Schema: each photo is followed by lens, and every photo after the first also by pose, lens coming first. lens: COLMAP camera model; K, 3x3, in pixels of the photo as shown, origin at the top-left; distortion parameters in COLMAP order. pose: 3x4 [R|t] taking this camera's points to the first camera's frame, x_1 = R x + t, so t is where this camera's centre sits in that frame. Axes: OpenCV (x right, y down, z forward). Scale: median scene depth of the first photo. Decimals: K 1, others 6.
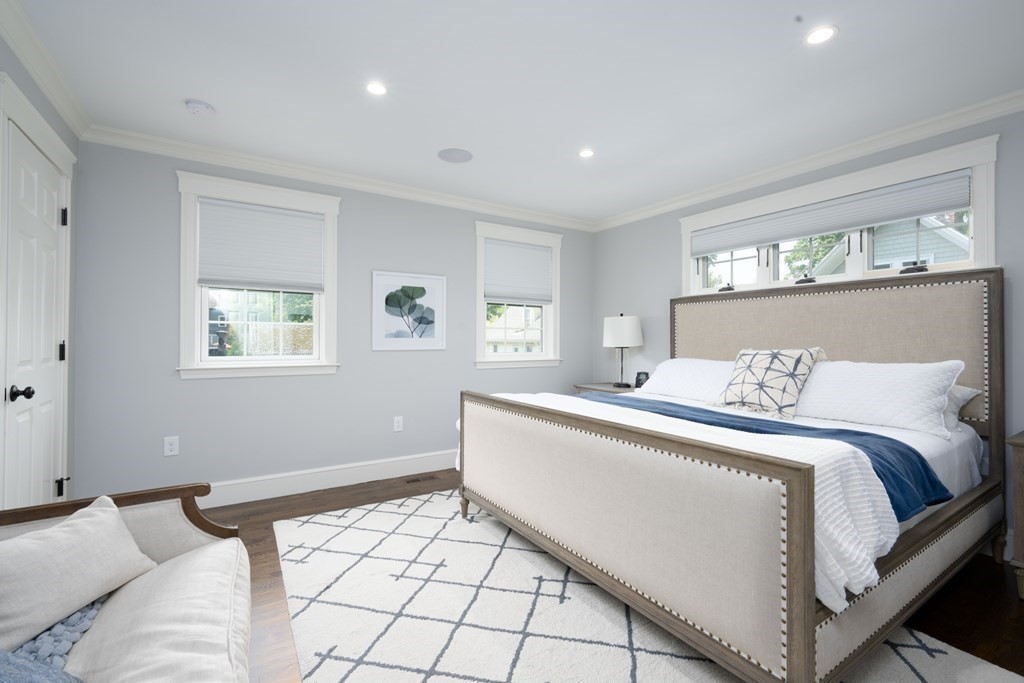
lens RADIAL K [[452.2, 0, 511.7], [0, 452.2, 332.5], [0, 0, 1]] dist [0.003185, 0.000116]
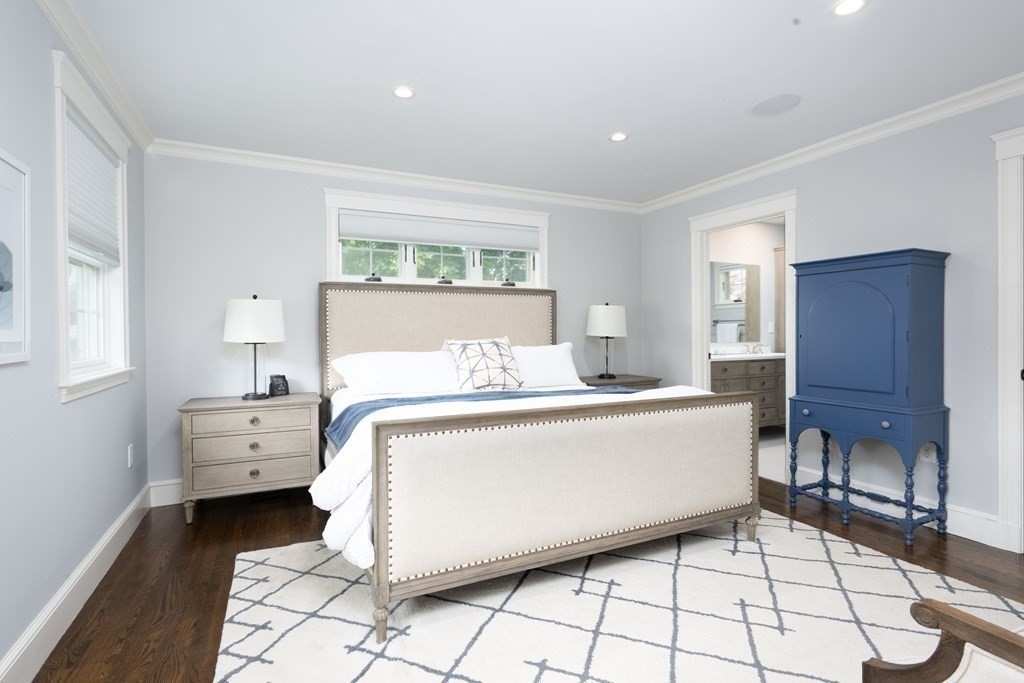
lens RADIAL K [[489.0, 0, 509.7], [0, 489.0, 345.7], [0, 0, 1]] dist [-0.030327, -0.000132]
pose [[0.126703, -0.020597, 0.991727, -0.772317], [-0.005668, 0.999753, 0.021488, 0.030866], [-0.991925, -0.008343, 0.126555, 0.873371]]
